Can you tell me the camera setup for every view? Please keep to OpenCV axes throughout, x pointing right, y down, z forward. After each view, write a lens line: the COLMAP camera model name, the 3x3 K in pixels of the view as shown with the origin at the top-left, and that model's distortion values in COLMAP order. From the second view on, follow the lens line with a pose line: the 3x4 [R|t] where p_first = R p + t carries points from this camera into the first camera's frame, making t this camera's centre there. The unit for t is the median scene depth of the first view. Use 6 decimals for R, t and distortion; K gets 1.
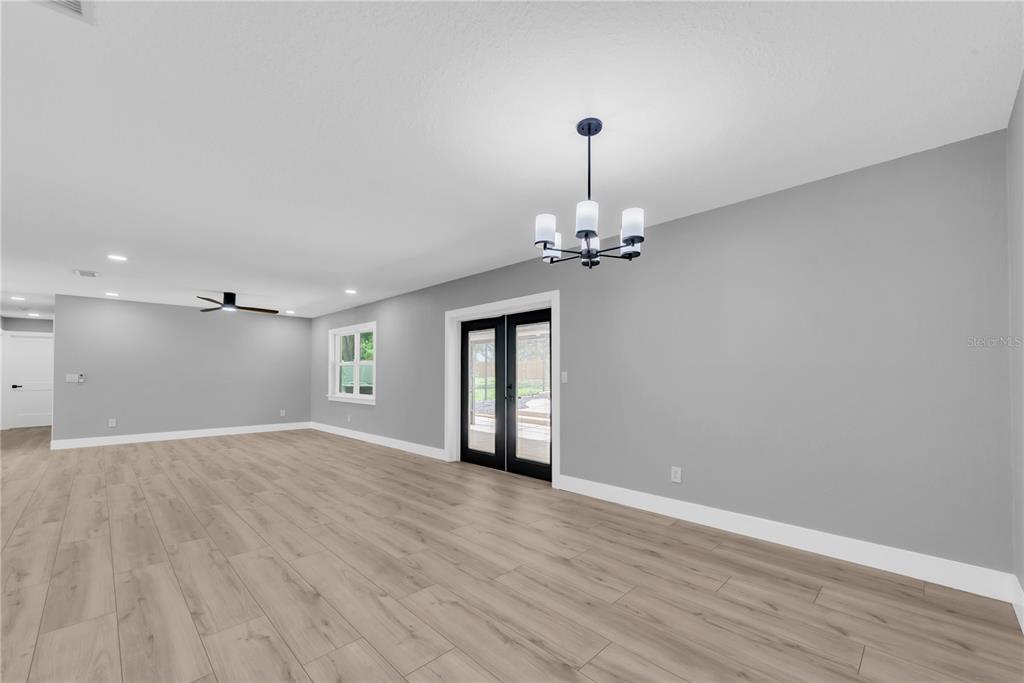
lens RADIAL K [[406.8, 0, 525.7], [0, 406.8, 366.7], [0, 0, 1]] dist [0.002467, -0.000215]
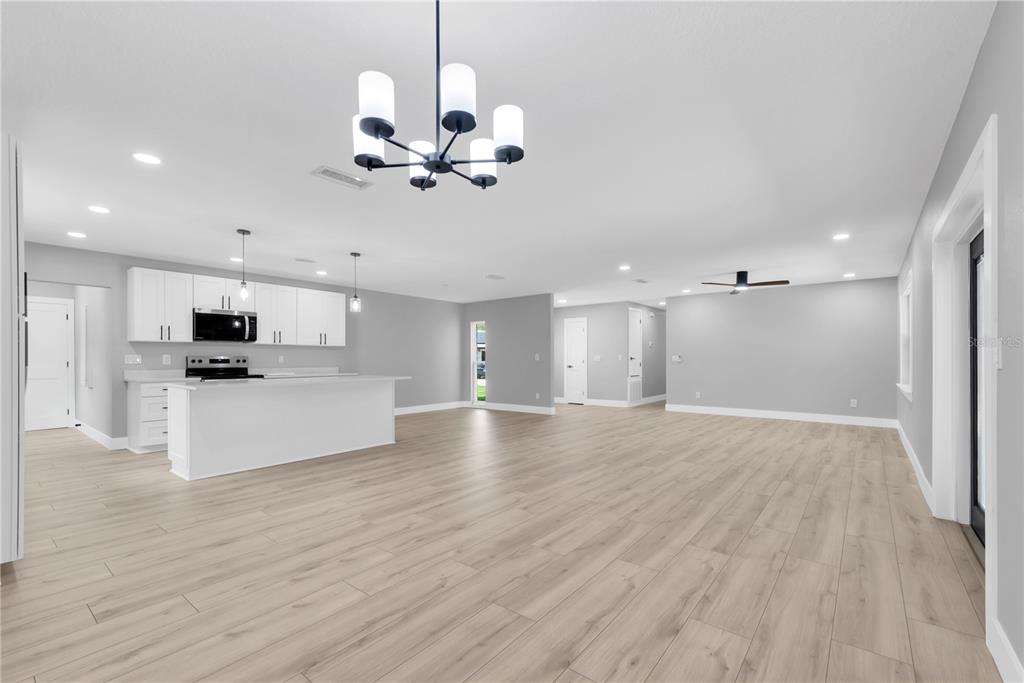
lens RADIAL K [[450.3, 0, 519.2], [0, 450.3, 362.0], [0, 0, 1]] dist [-0.001474, -0.000255]
pose [[0.096512, 0.007485, -0.995304, 0.380634], [0.023395, 0.999678, 0.009787, 0.016082], [0.995057, -0.024229, 0.096306, 0.455990]]
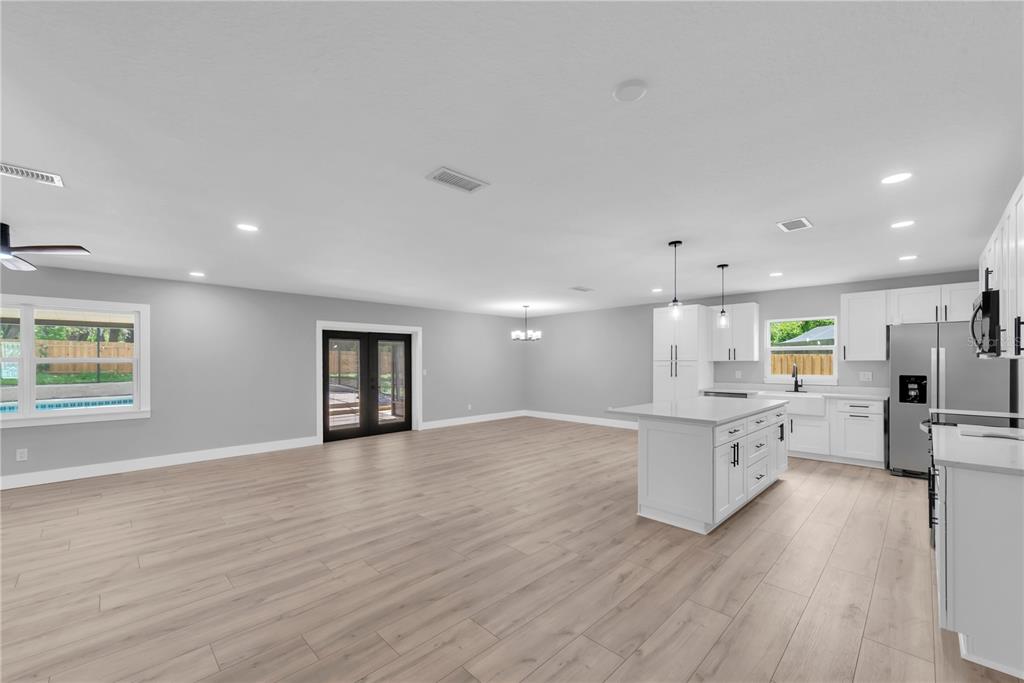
lens RADIAL K [[400.1, 0, 521.4], [0, 400.1, 360.2], [0, 0, 1]] dist [0.001954, 0.000073]
pose [[0.010414, 0.006516, 0.999925, -1.546311], [-0.018474, 0.999809, -0.006322, -0.025581], [-0.999775, -0.018406, 0.010532, 0.435029]]
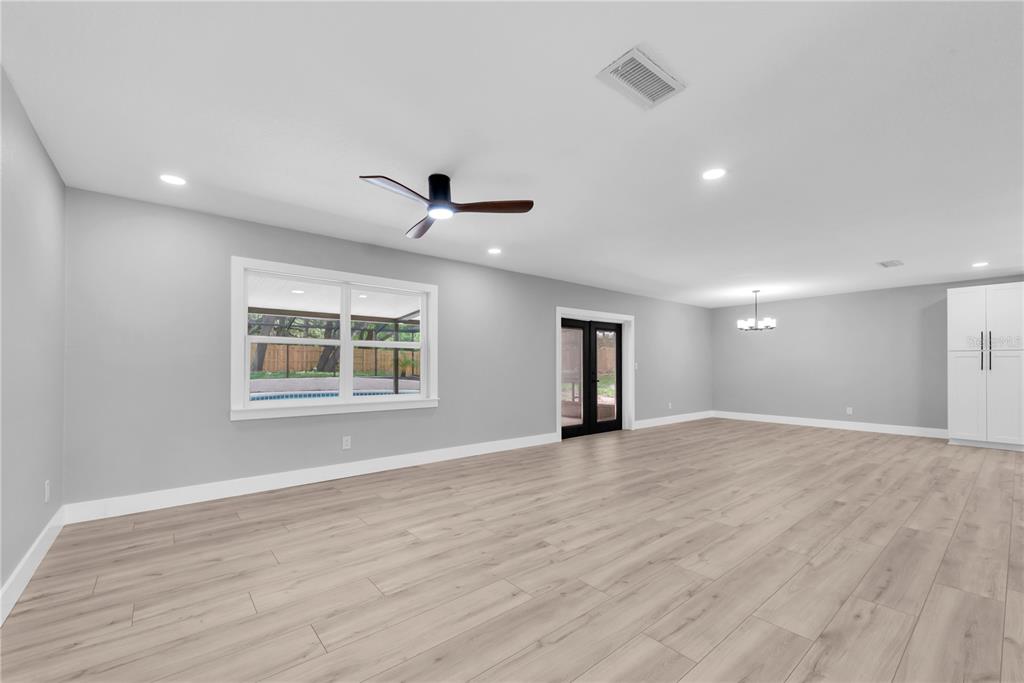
lens RADIAL K [[413.3, 0, 522.0], [0, 413.3, 362.1], [0, 0, 1]] dist [0.001952, -0.000142]
pose [[0.119346, 0.011257, 0.992789, -1.486680], [-0.022262, 0.999715, -0.008660, 0.029367], [-0.992603, -0.021068, 0.119562, 1.082328]]
